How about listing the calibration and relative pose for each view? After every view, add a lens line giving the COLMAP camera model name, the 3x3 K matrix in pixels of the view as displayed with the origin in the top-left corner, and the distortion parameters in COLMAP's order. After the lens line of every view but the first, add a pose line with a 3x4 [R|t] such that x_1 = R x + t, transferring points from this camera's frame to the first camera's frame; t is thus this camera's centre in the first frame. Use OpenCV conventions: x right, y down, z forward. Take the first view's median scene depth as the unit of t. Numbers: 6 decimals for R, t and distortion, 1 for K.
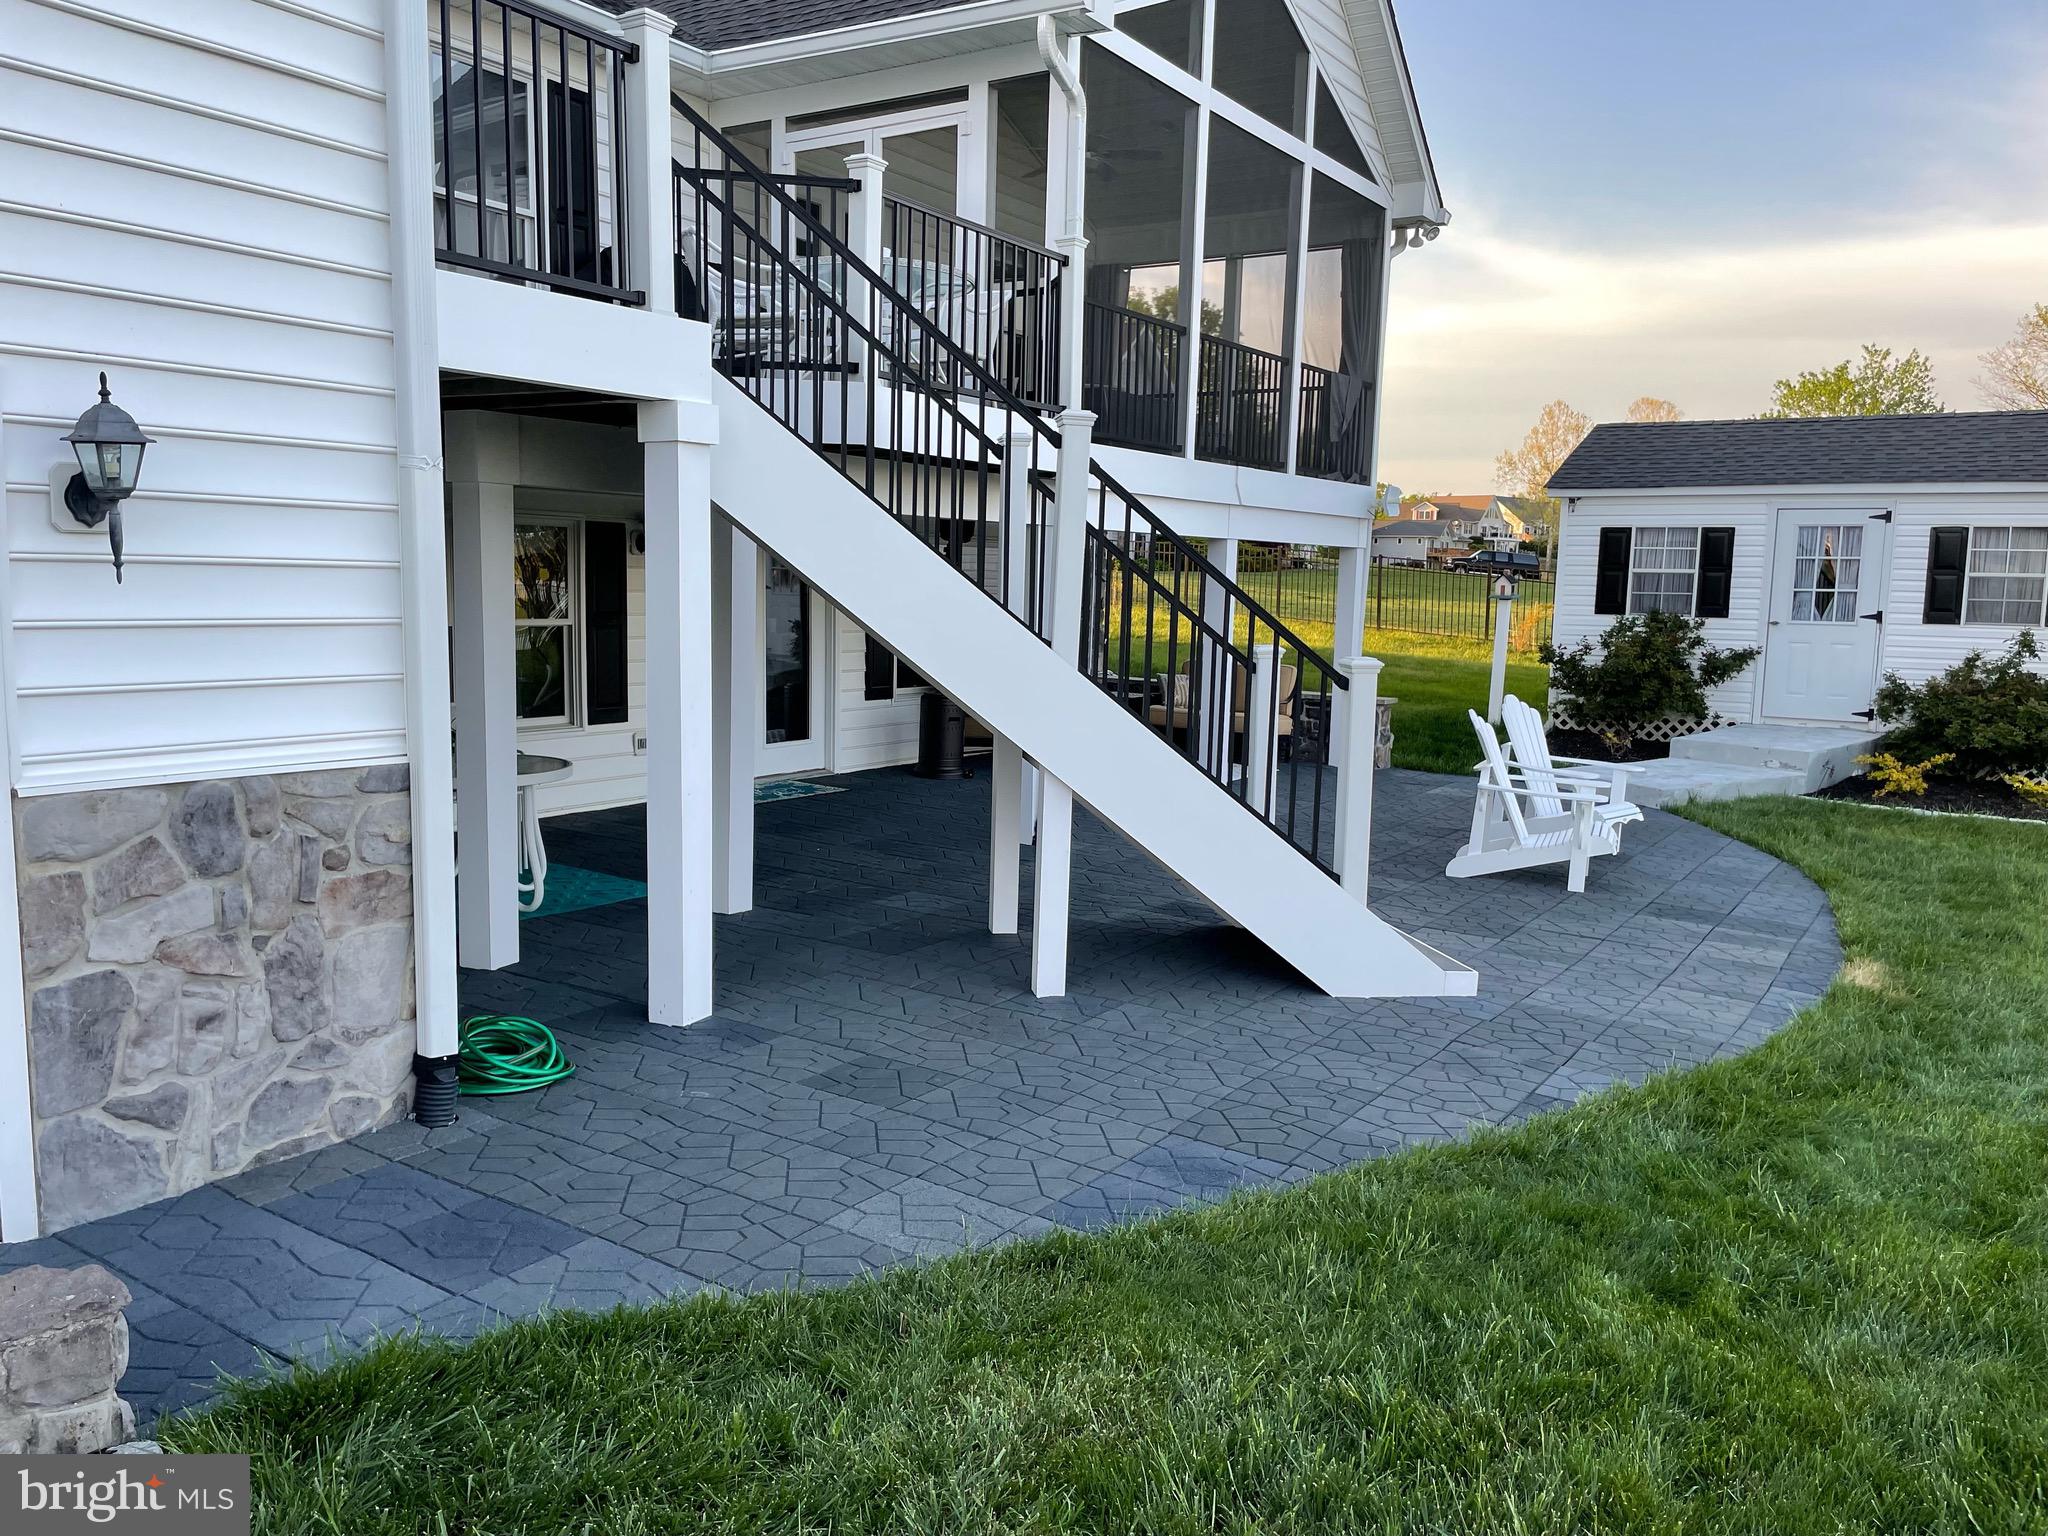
lens RADIAL K [[1506.5, 0, 1024.0], [0, 1506.5, 768.0], [0, 0, 1]] dist [0.107840, -0.176623]
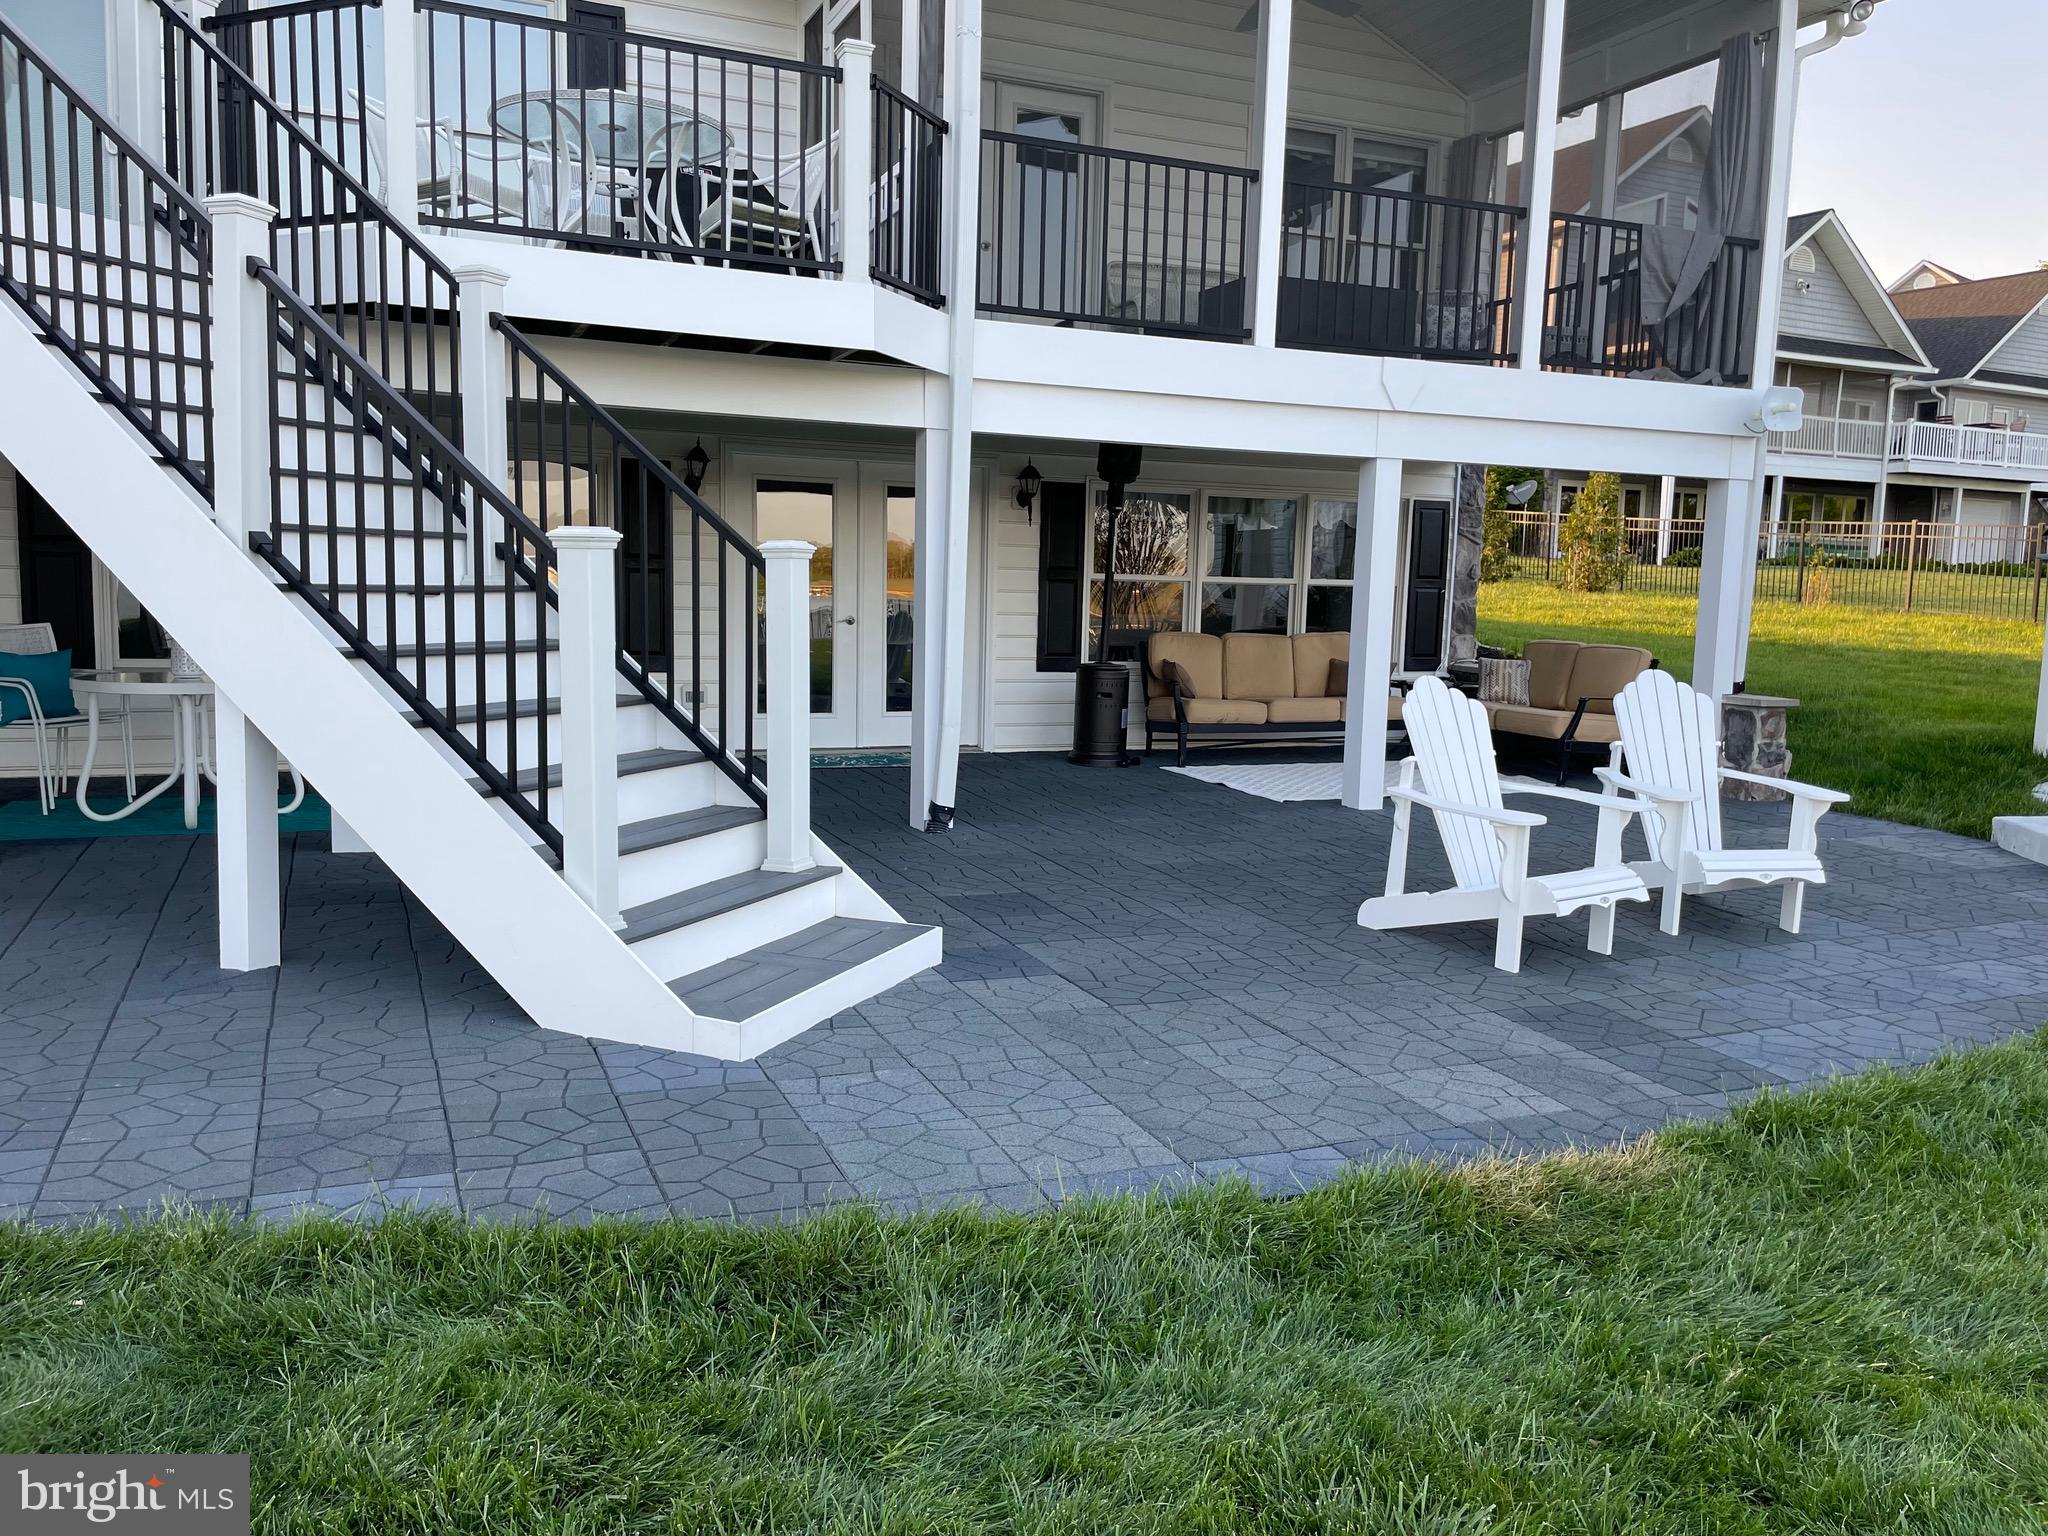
lens RADIAL K [[1506.5, 0, 1024.0], [0, 1506.5, 768.0], [0, 0, 1]] dist [0.107840, -0.176623]
pose [[0.840270, 0.059706, -0.538871, 0.745198], [-0.070103, 0.997539, 0.001213, 0.019750], [0.537617, 0.036757, 0.842388, 0.540017]]
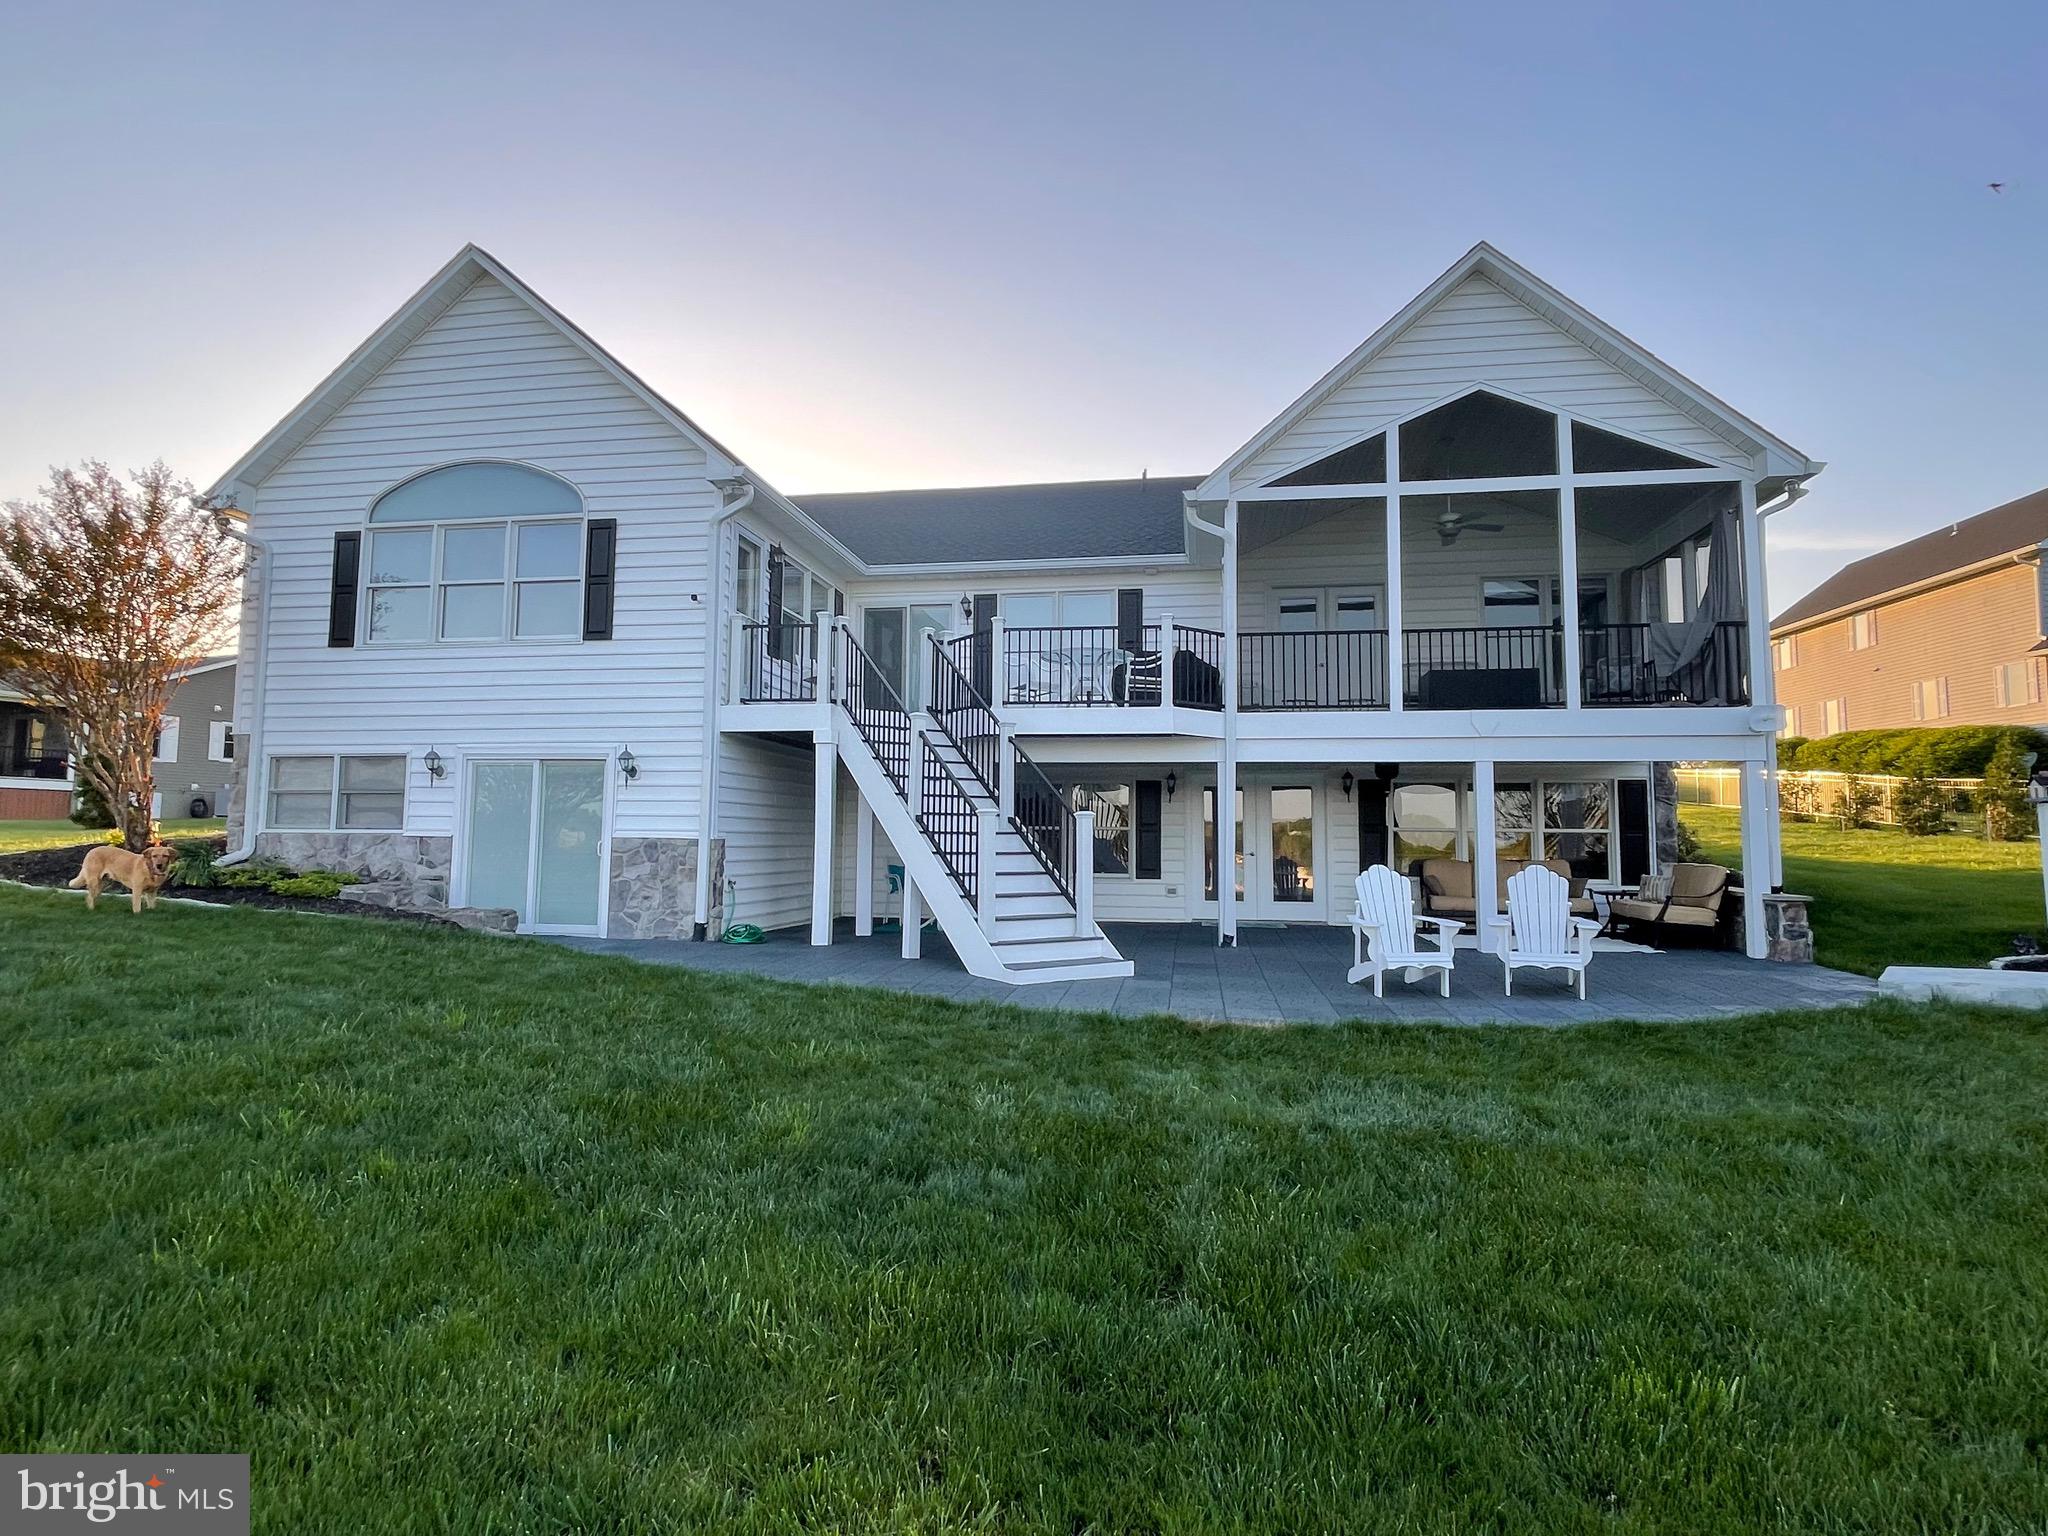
lens RADIAL K [[942.0, 0, 1024.0], [0, 942.0, 768.0], [0, 0, 1]] dist [0.000424, -0.000126]
pose [[0.433128, -0.091636, -0.896662, 1.363862], [-0.110651, 0.981888, -0.153796, 0.063300], [0.894515, 0.165830, 0.415143, 0.503179]]
